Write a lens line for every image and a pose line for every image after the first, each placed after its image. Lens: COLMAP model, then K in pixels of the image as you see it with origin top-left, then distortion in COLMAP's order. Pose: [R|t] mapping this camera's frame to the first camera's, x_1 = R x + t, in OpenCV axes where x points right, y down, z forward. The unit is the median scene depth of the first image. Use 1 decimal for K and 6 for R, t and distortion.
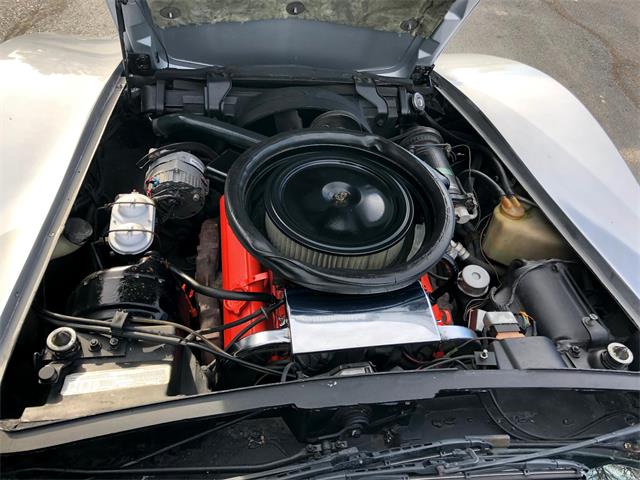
lens RADIAL K [[533.6, 0, 320.0], [0, 533.6, 240.0], [0, 0, 1]] dist [0.022840, -0.023324]
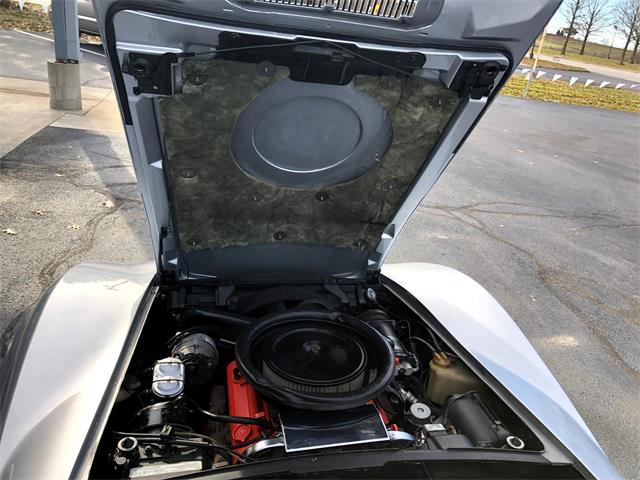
lens RADIAL K [[533.6, 0, 320.0], [0, 533.6, 240.0], [0, 0, 1]] dist [0.022840, -0.023324]
pose [[0.998224, -0.041240, 0.042988, 0.000485], [0.055041, 0.914534, -0.400746, 0.187414], [-0.022787, 0.402400, 0.915180, -0.368689]]
